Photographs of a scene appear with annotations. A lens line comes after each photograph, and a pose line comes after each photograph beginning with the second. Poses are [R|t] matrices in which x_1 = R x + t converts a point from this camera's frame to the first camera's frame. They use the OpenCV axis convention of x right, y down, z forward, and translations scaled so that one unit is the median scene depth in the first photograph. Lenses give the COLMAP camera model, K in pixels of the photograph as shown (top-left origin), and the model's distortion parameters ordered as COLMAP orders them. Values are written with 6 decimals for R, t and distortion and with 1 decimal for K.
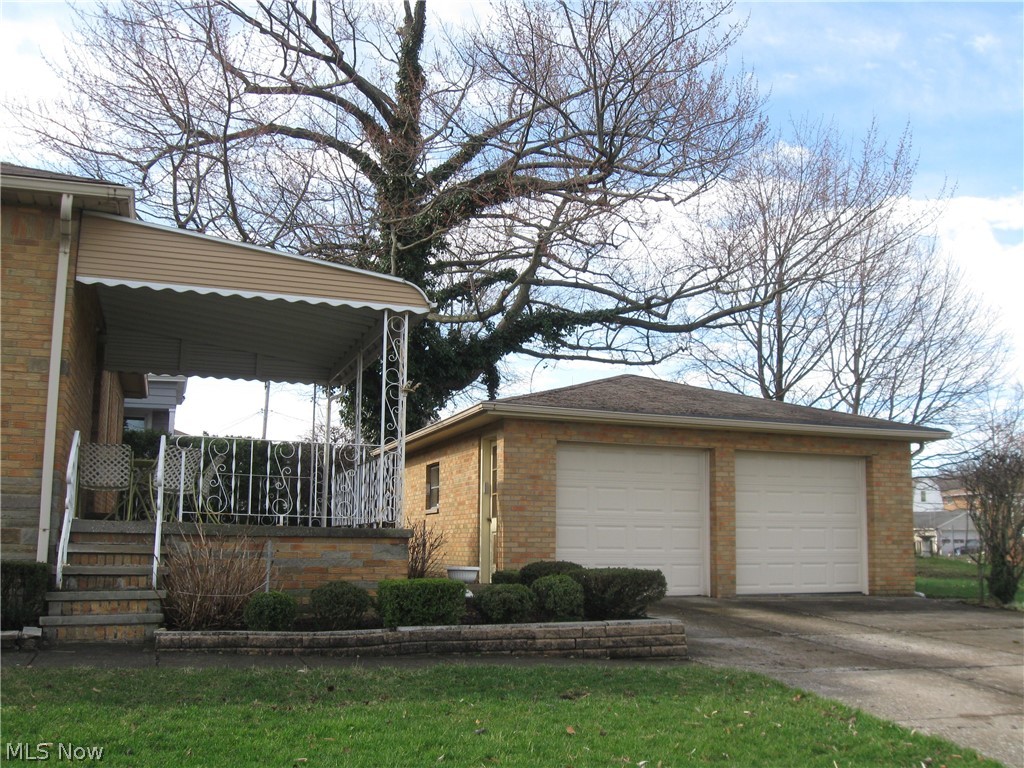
lens RADIAL K [[1062.5, 0, 509.4], [0, 1062.5, 379.9], [0, 0, 1]] dist [-0.137443, 0.000000]
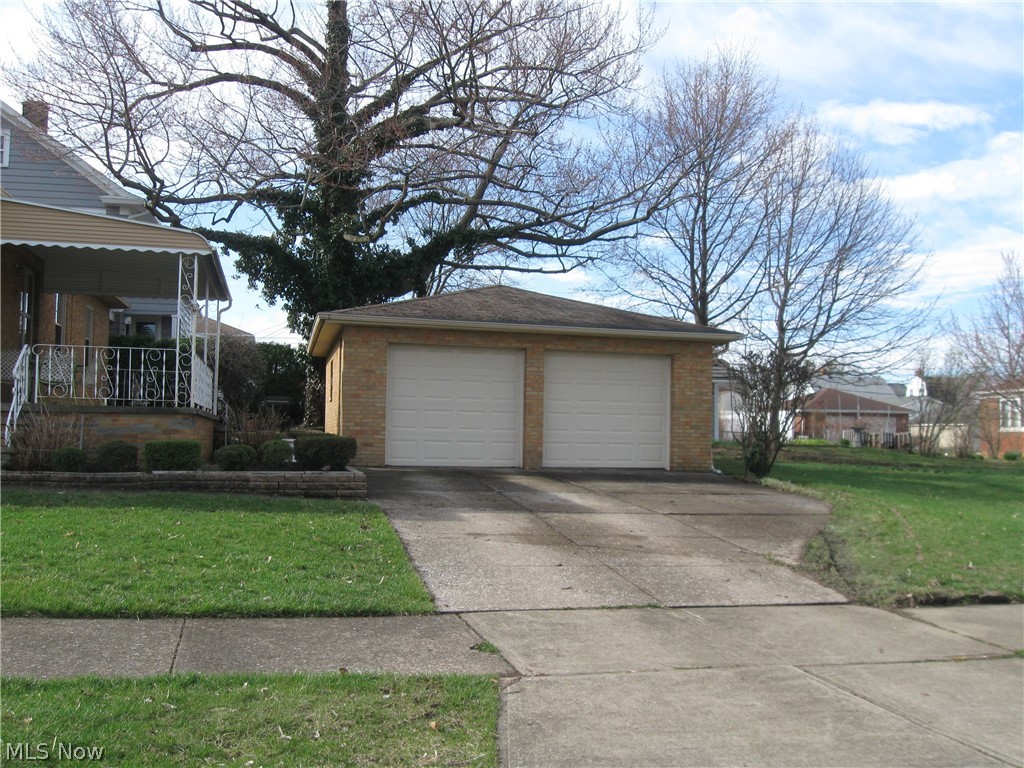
lens RADIAL K [[1062.5, 0, 515.0], [0, 1062.5, 386.5], [0, 0, 1]] dist [-0.137443, 0.000000]
pose [[0.995383, -0.000033, -0.095982, 0.302880], [0.010117, 0.994466, 0.104572, -0.020163], [0.095448, -0.105060, 0.989875, -0.228515]]
